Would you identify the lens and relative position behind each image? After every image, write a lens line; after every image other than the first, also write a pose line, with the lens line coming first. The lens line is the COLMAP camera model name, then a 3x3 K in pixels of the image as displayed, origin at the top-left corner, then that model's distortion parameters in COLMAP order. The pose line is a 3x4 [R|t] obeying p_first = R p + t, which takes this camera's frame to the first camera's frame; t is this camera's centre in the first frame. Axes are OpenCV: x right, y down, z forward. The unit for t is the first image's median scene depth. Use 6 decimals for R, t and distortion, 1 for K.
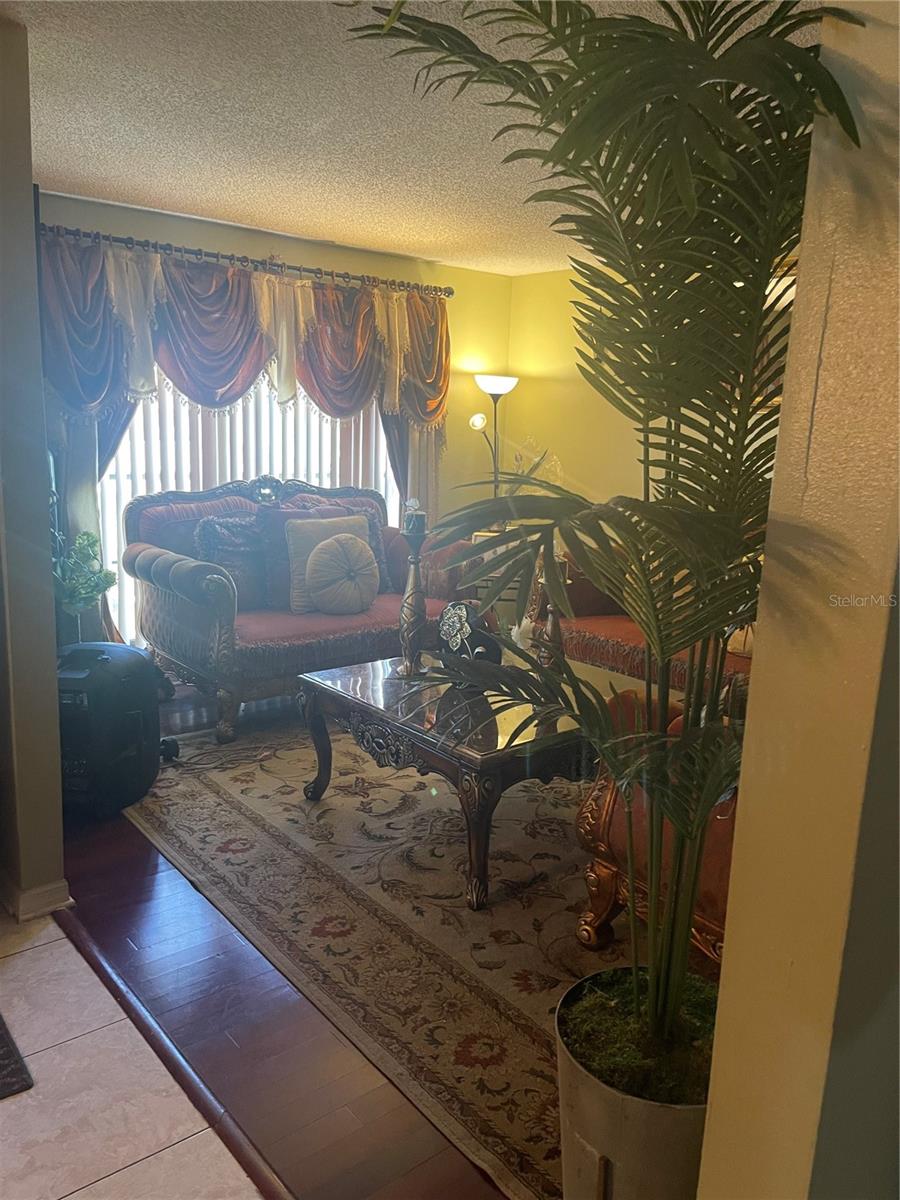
lens RADIAL K [[903.8, 0, 449.0], [0, 903.8, 597.0], [0, 0, 1]] dist [0.004943, -0.009112]
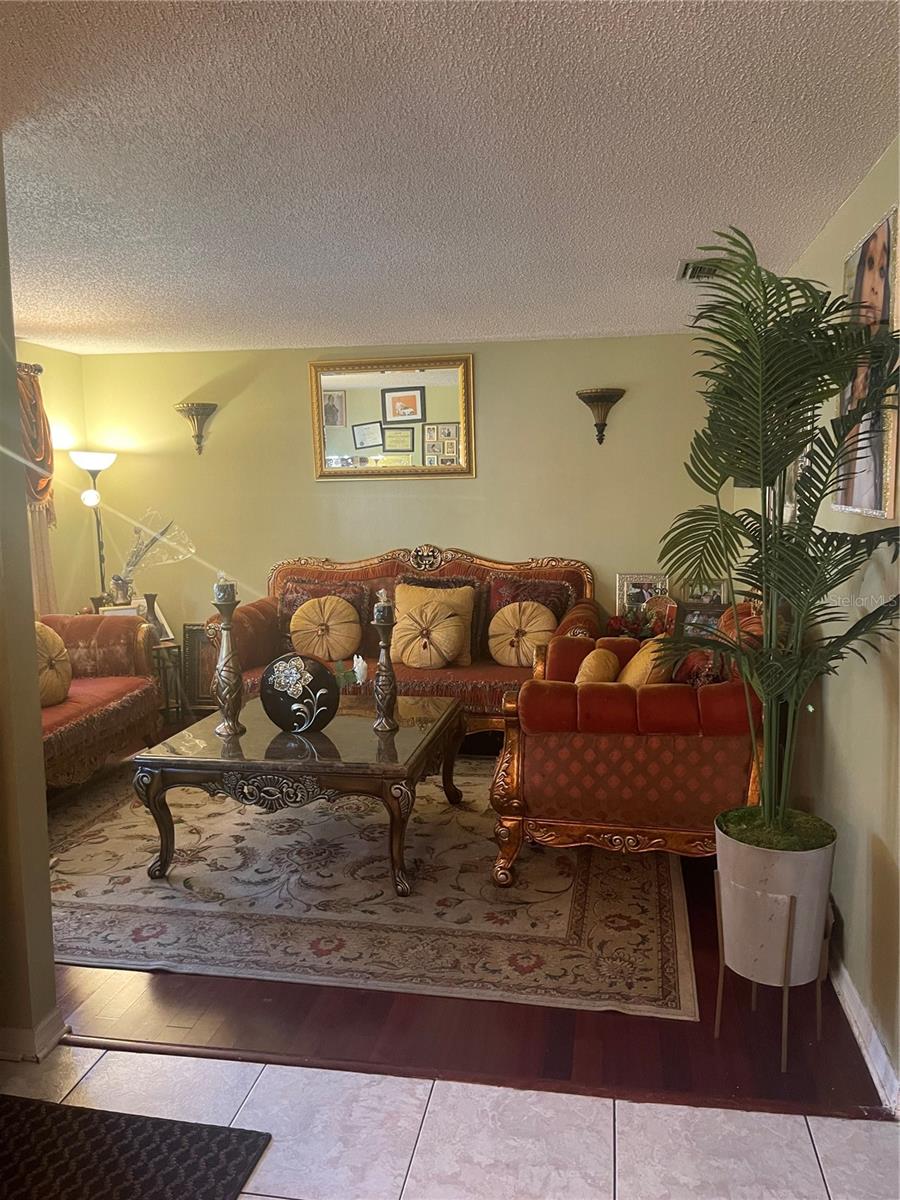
lens RADIAL K [[903.8, 0, 450.6], [0, 903.8, 598.0], [0, 0, 1]] dist [0.004943, -0.009112]
pose [[0.766360, -0.123596, 0.630410, -0.544874], [0.163586, 0.986514, -0.005452, -0.026785], [-0.621234, 0.107304, 0.776244, -0.017555]]
